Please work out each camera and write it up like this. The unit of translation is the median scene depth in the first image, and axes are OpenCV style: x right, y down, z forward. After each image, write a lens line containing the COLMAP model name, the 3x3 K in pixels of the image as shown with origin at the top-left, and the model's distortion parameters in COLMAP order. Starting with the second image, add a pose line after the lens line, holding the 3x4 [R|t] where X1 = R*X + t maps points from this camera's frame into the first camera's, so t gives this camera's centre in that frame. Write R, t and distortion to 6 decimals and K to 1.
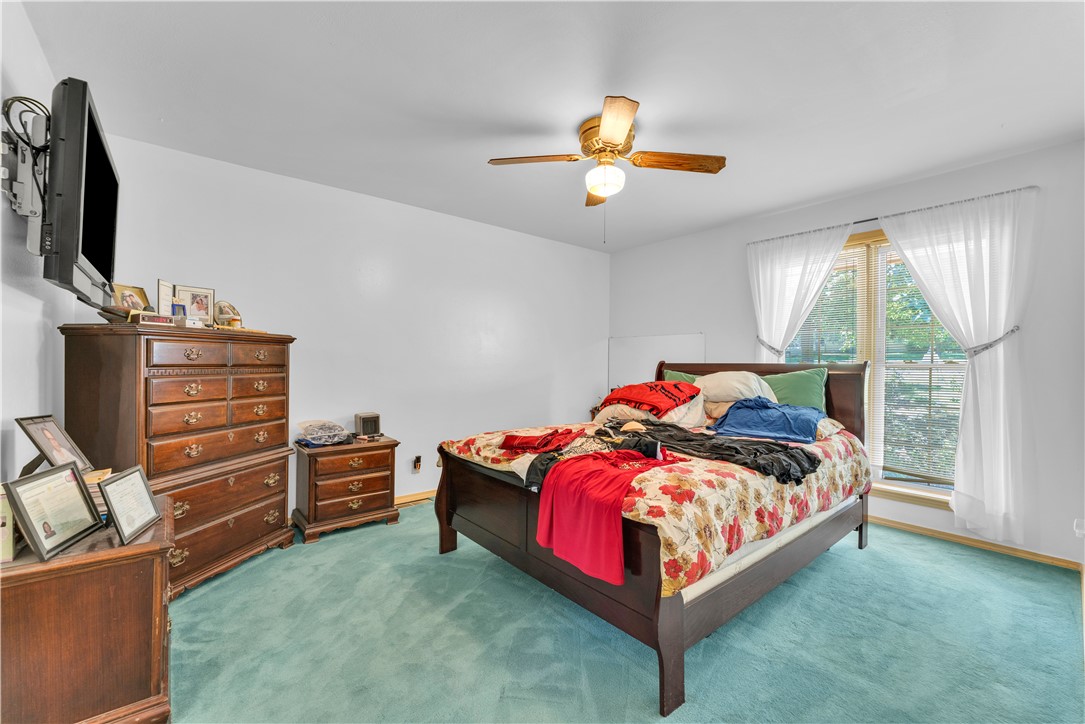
lens RADIAL K [[444.9, 0, 542.5], [0, 444.9, 362.0], [0, 0, 1]] dist [0.013656, -0.000027]
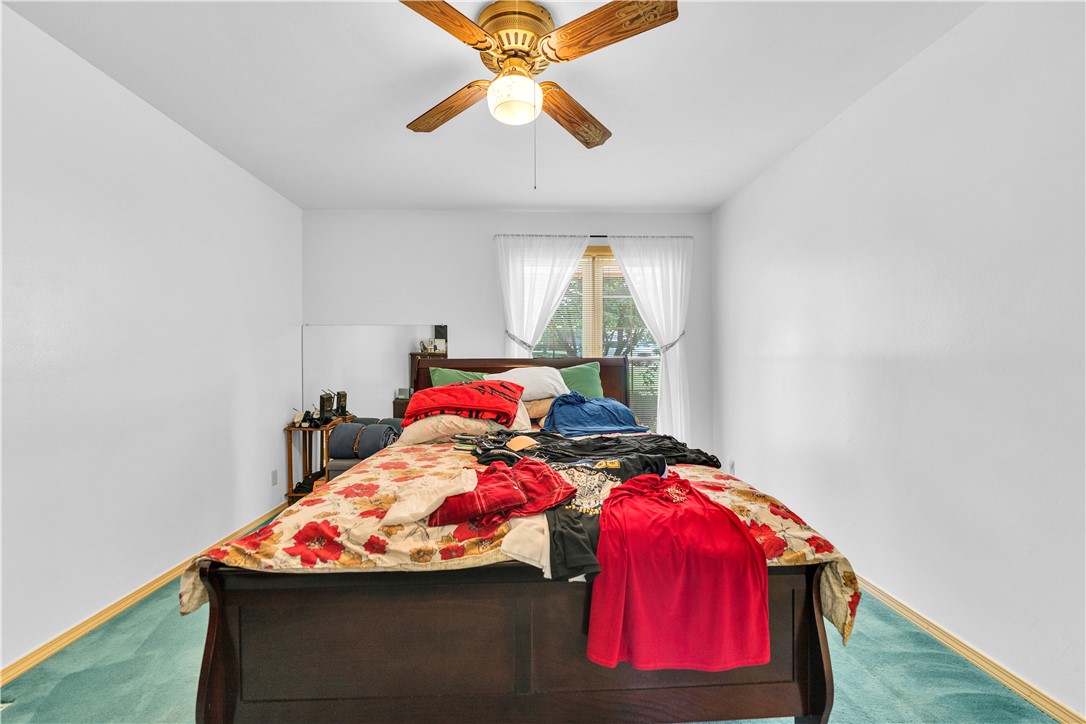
lens RADIAL K [[442.4, 0, 543.0], [0, 442.4, 362.0], [0, 0, 1]] dist [-0.000215, -0.000077]
pose [[0.614799, -0.015529, 0.788531, -0.323980], [0.006869, 0.999874, 0.014336, -0.003069], [-0.788654, -0.003397, 0.614828, 0.446103]]
